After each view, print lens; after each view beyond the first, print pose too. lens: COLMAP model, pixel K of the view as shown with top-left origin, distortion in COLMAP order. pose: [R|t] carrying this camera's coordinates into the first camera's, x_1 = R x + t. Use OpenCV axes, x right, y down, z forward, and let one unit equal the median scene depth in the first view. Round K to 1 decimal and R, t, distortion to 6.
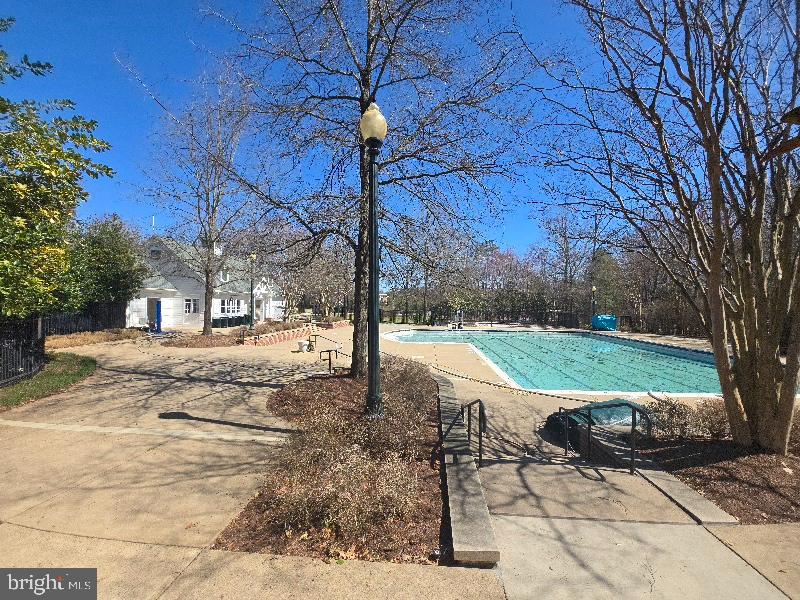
lens RADIAL K [[311.1, 0, 400.0], [0, 311.1, 300.0], [0, 0, 1]] dist [0.000262, -0.009726]
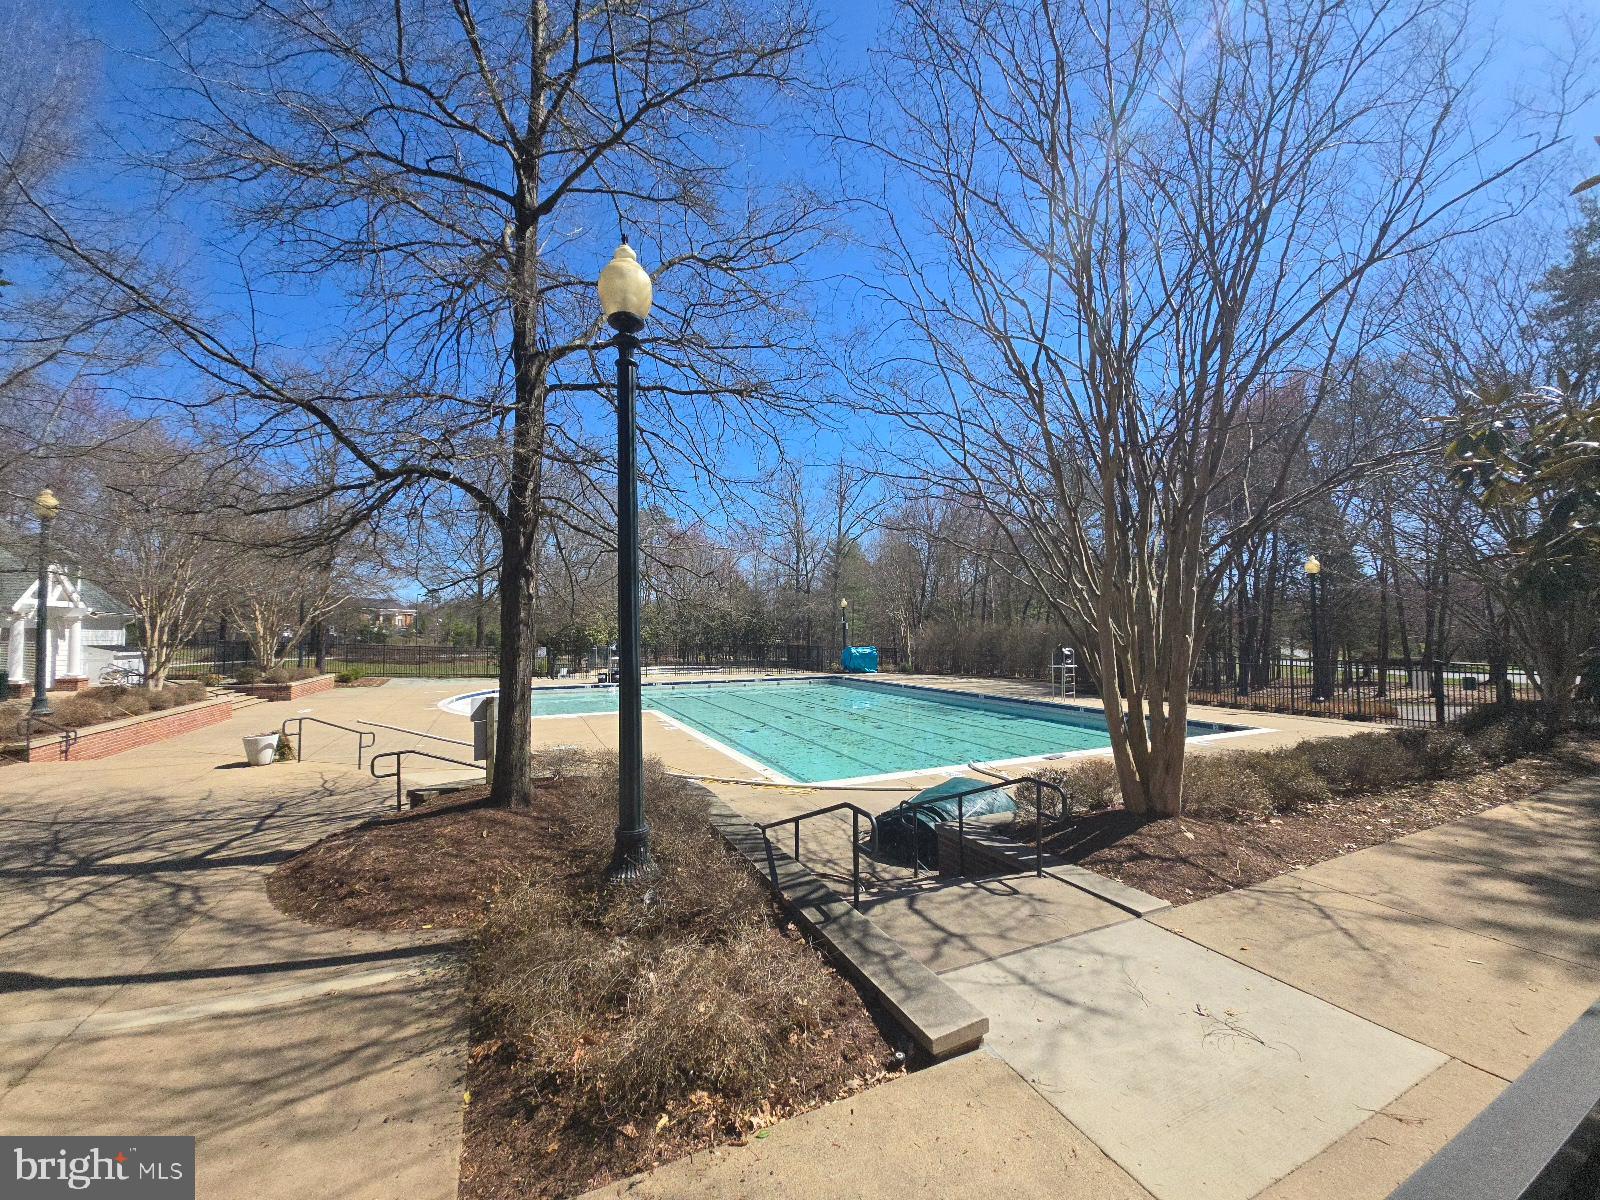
lens RADIAL K [[622.3, 0, 800.0], [0, 622.3, 600.0], [0, 0, 1]] dist [0.000262, -0.009726]
pose [[0.870486, 0.012889, 0.492025, -0.352594], [0.004451, 0.999410, -0.034055, -0.023059], [-0.492173, 0.031835, 0.869915, 0.001041]]
